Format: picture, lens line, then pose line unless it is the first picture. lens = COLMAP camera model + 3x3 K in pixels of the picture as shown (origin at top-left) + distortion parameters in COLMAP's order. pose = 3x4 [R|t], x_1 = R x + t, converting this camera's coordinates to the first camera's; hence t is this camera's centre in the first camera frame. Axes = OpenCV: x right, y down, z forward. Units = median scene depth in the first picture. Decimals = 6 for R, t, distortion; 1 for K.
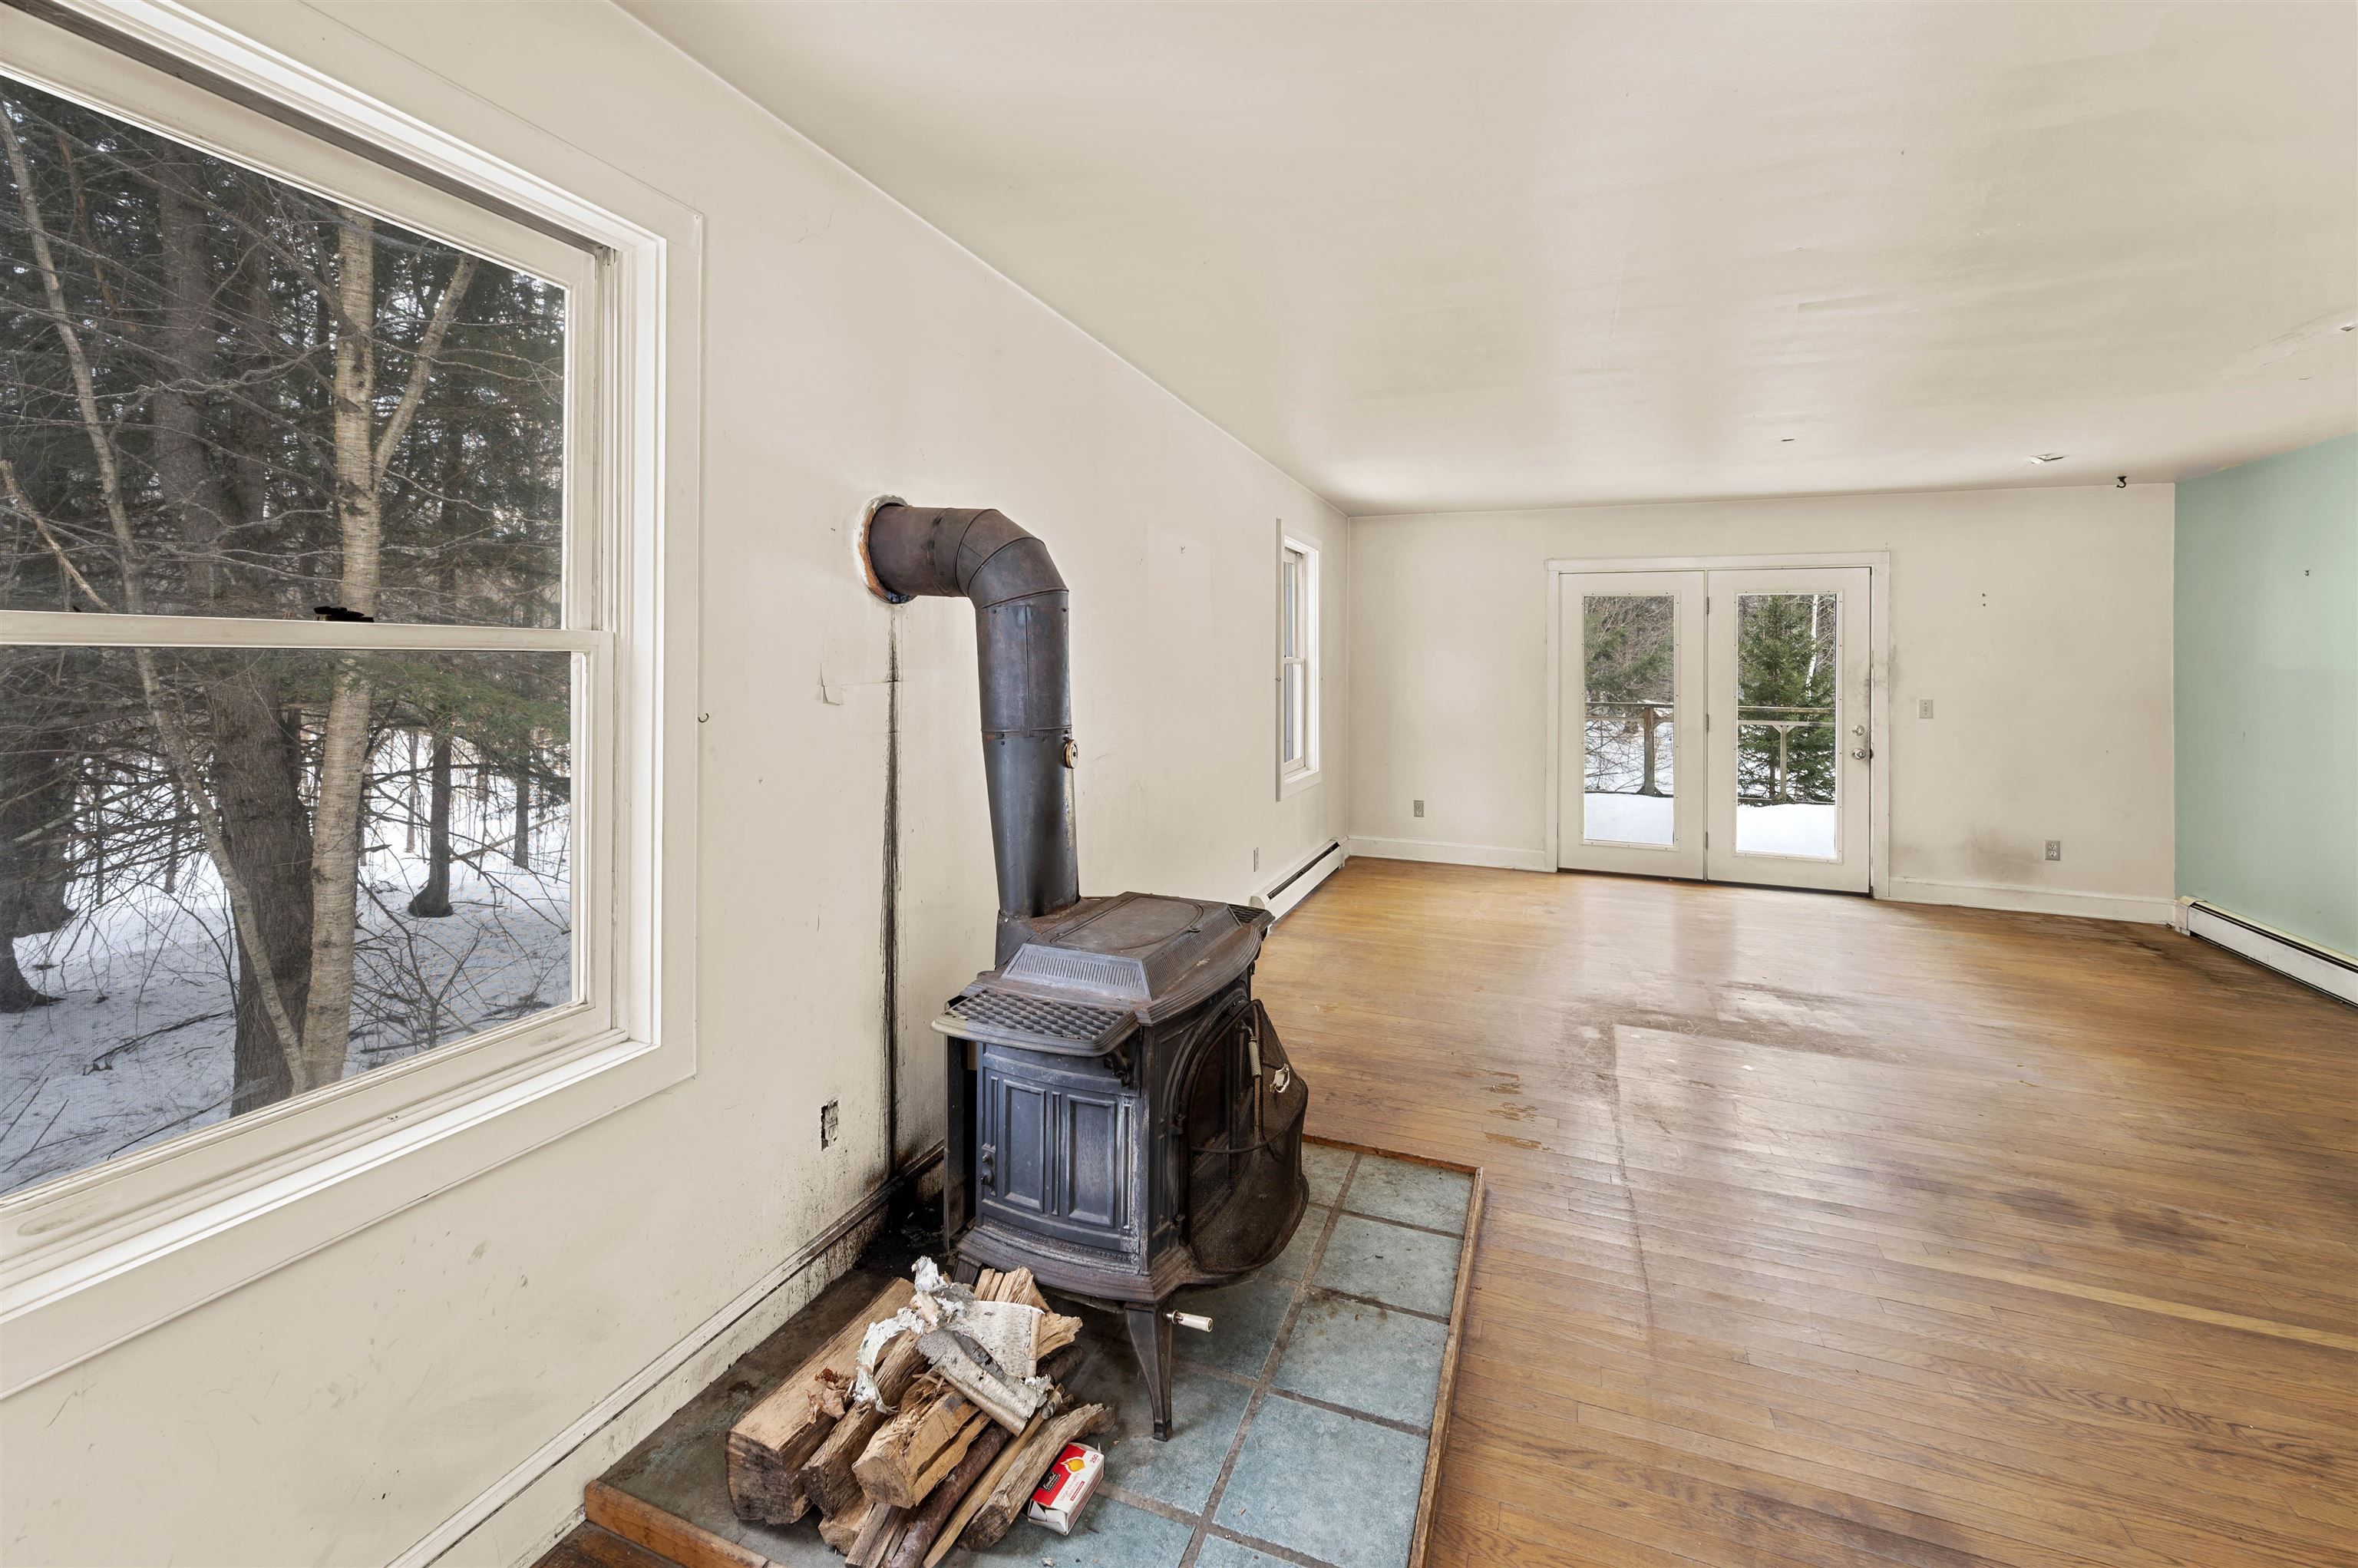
lens RADIAL K [[1009.2, 0, 1170.0], [0, 1009.2, 665.2], [0, 0, 1]] dist [0.008280, -0.000189]
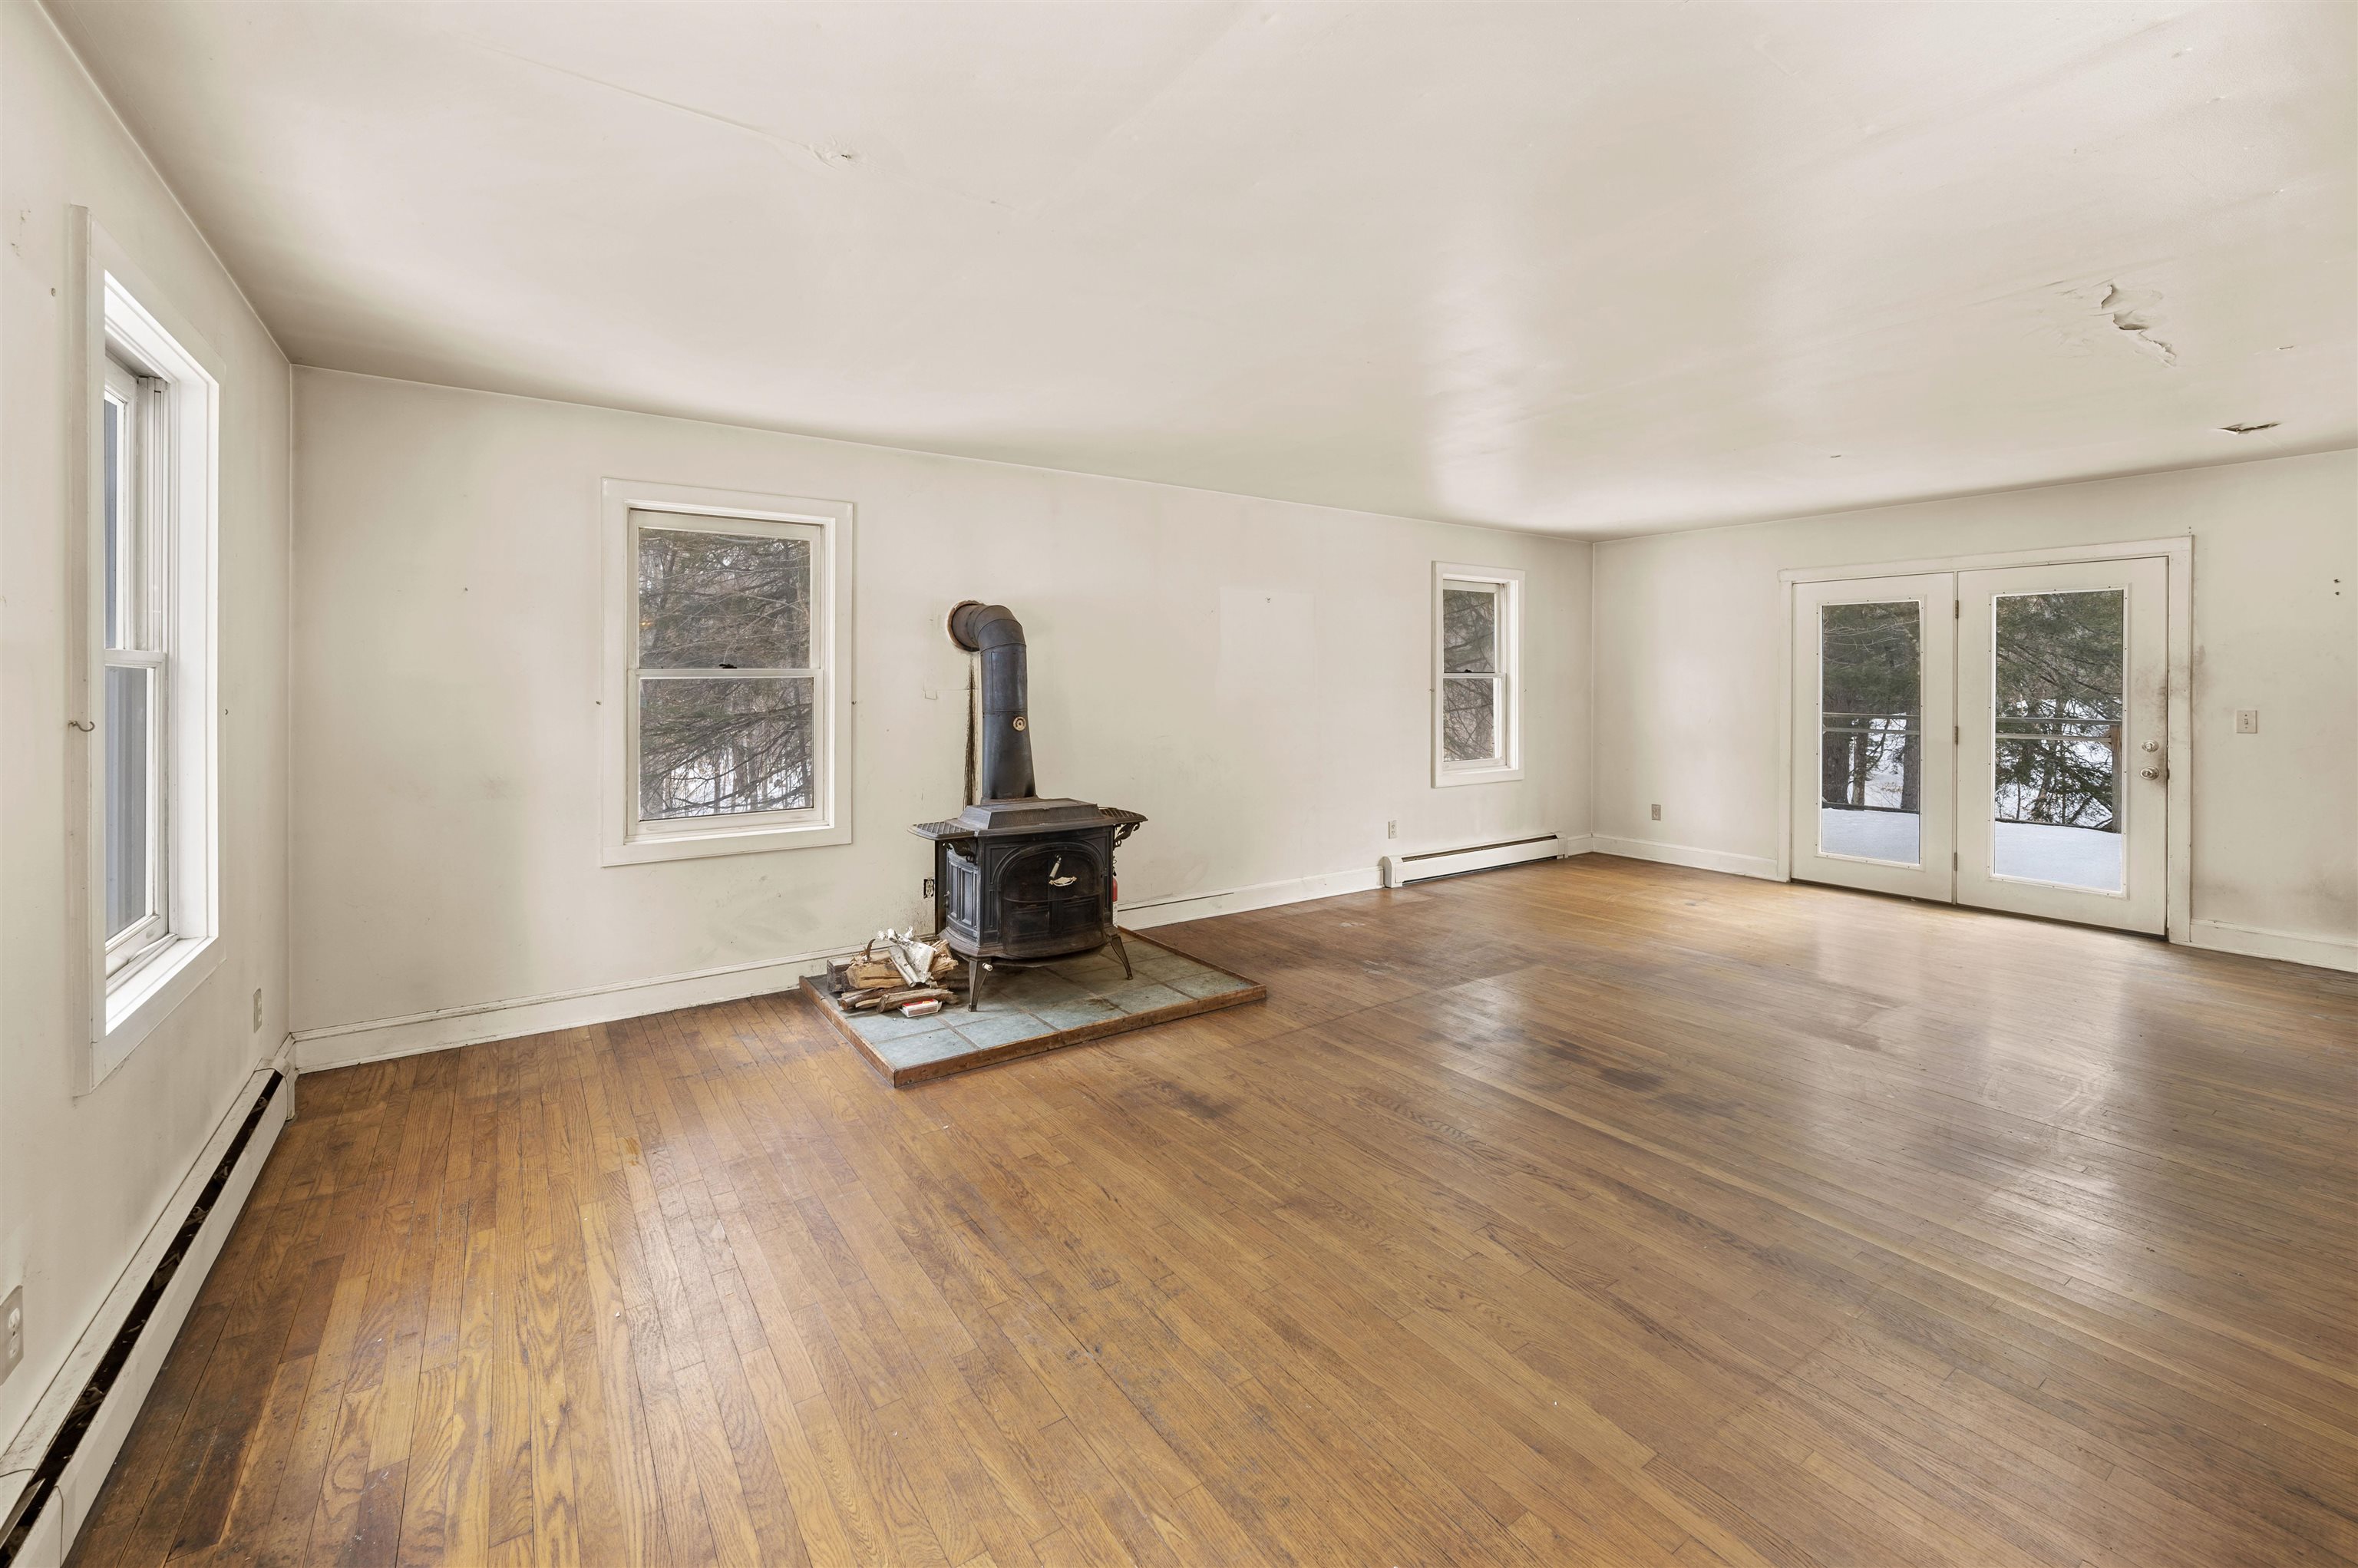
lens RADIAL K [[983.0, 0, 1159.4], [0, 983.0, 680.2], [0, 0, 1]] dist [0.001396, 0.000013]
pose [[0.821602, -0.012063, -0.569934, 0.464414], [0.009010, 0.999926, -0.008175, 0.007307], [0.569991, 0.001581, 0.821650, -0.170924]]
